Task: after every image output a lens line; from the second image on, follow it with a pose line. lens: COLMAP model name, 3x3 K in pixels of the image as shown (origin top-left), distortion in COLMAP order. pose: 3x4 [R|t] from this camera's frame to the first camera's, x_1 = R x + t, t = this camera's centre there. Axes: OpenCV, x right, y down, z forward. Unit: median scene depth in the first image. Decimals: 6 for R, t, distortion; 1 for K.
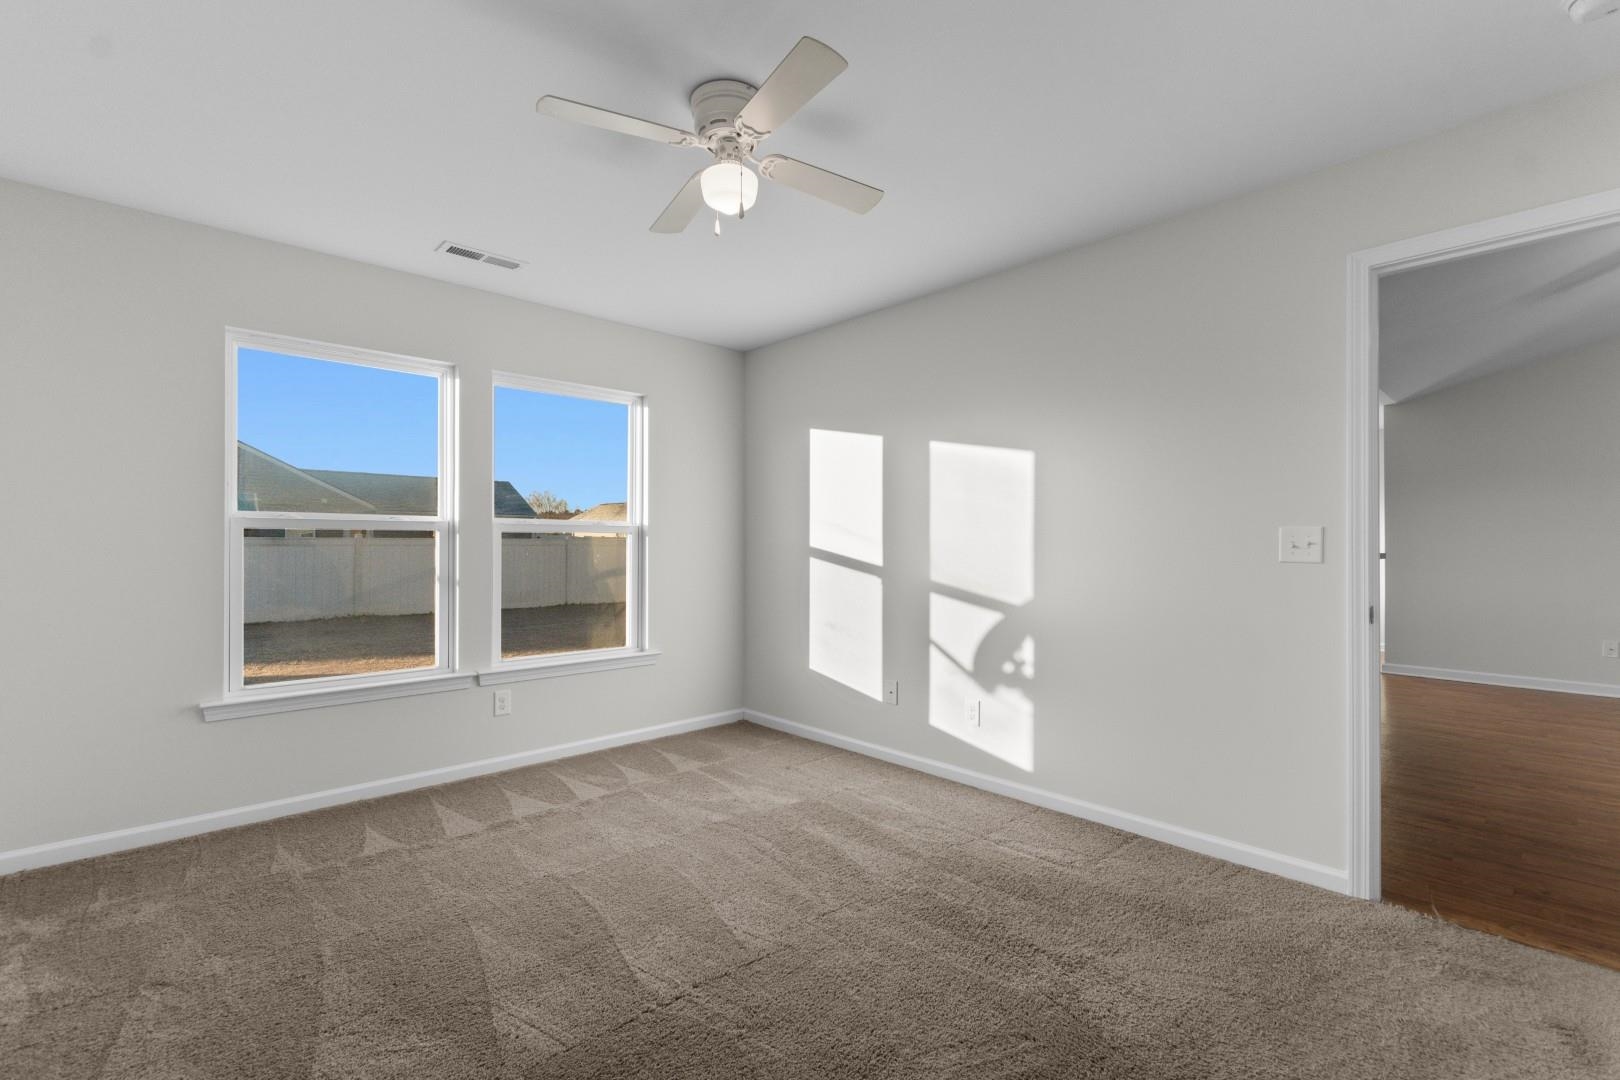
lens RADIAL K [[711.7, 0, 801.3], [0, 711.7, 539.5], [0, 0, 1]] dist [-0.001120, 0.000041]
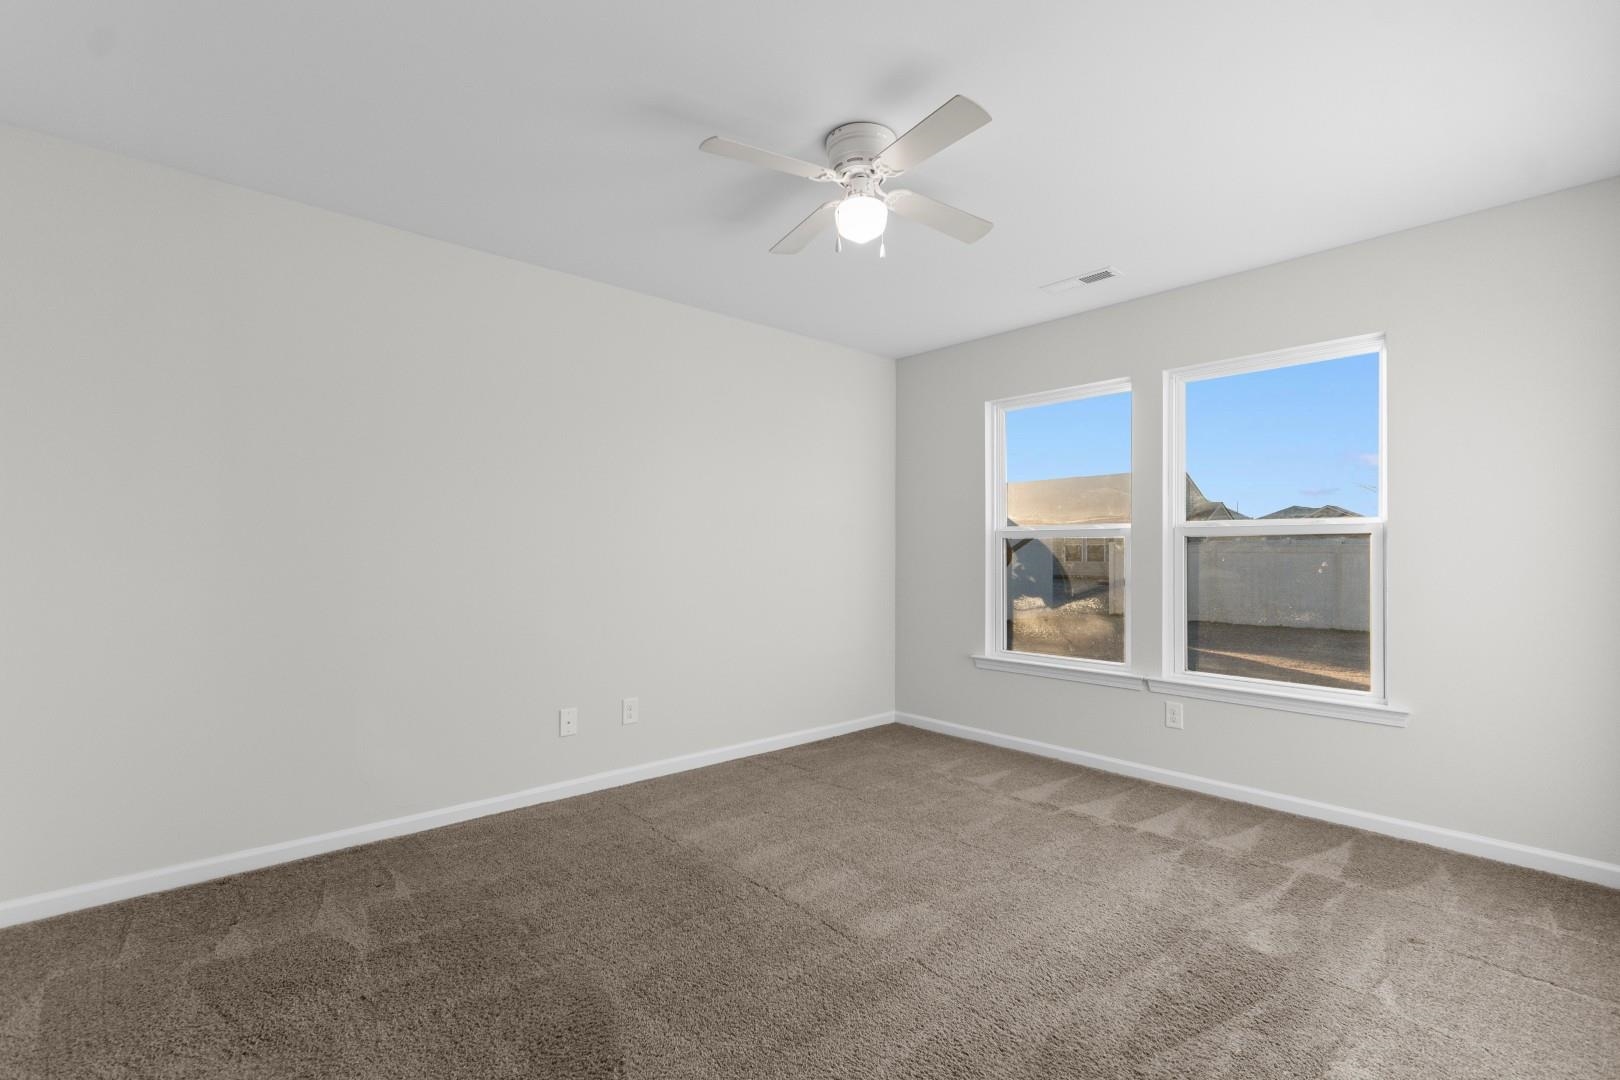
lens RADIAL K [[711.7, 0, 799.2], [0, 711.7, 551.8], [0, 0, 1]] dist [-0.001120, 0.000041]
pose [[0.008317, 0.004304, -0.999956, 0.548876], [0.003929, 0.999983, 0.004337, 0.003108], [0.999958, -0.003965, 0.008300, 0.502391]]
